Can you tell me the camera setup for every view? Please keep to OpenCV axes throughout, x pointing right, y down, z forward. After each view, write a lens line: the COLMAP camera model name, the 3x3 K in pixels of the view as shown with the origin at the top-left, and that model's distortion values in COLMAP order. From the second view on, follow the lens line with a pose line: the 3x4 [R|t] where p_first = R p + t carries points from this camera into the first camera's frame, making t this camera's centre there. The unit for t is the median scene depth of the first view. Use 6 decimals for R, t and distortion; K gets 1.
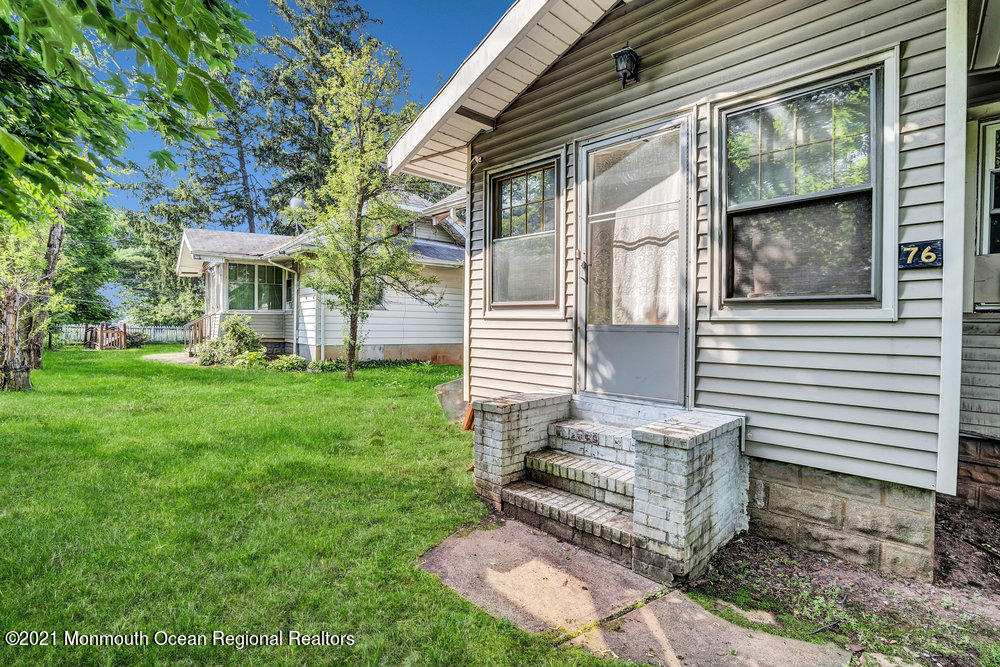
lens RADIAL K [[463.4, 0, 509.0], [0, 463.4, 331.4], [0, 0, 1]] dist [-0.033238, 0.009704]
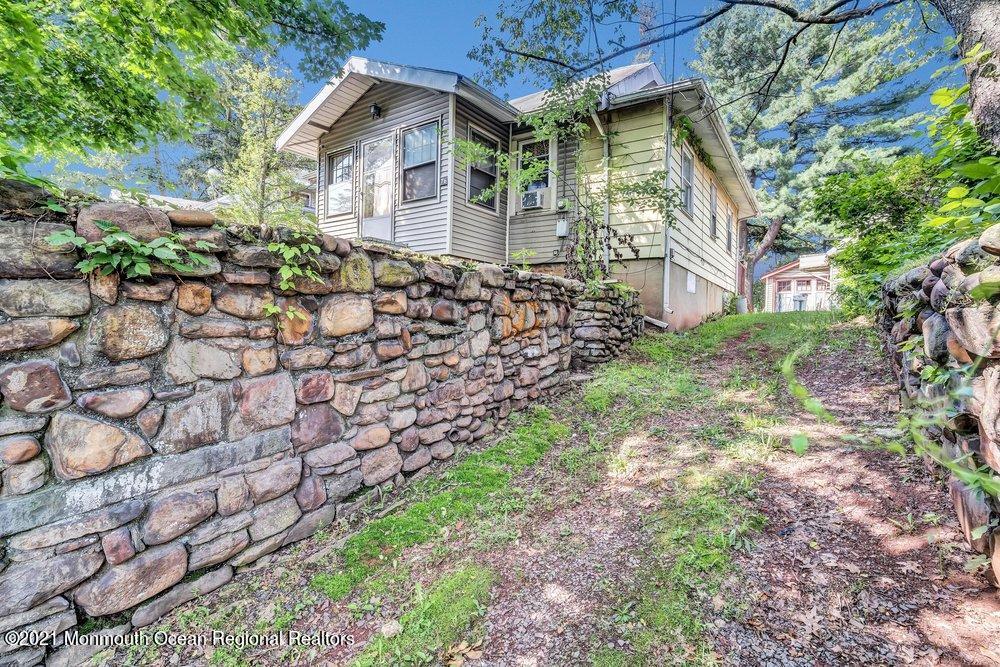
lens RADIAL K [[463.4, 0, 504.4], [0, 463.4, 329.0], [0, 0, 1]] dist [-0.033238, 0.009704]
pose [[0.987096, 0.000986, 0.160126, 0.496422], [-0.001573, 0.999993, 0.003537, 0.525204], [-0.160122, -0.003743, 0.987090, -1.398339]]
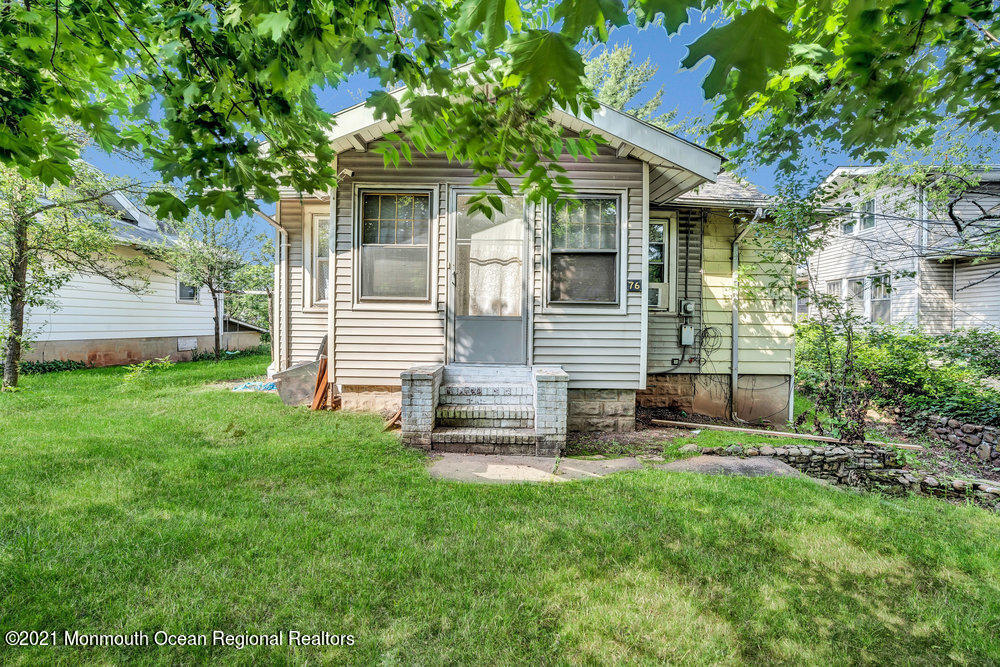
lens RADIAL K [[463.4, 0, 501.0], [0, 463.4, 330.0], [0, 0, 1]] dist [-0.033238, 0.009704]
pose [[0.719594, -0.012308, 0.694285, -0.710750], [0.004152, 0.999901, 0.013422, 0.011363], [-0.694382, -0.006776, 0.719575, -0.117405]]
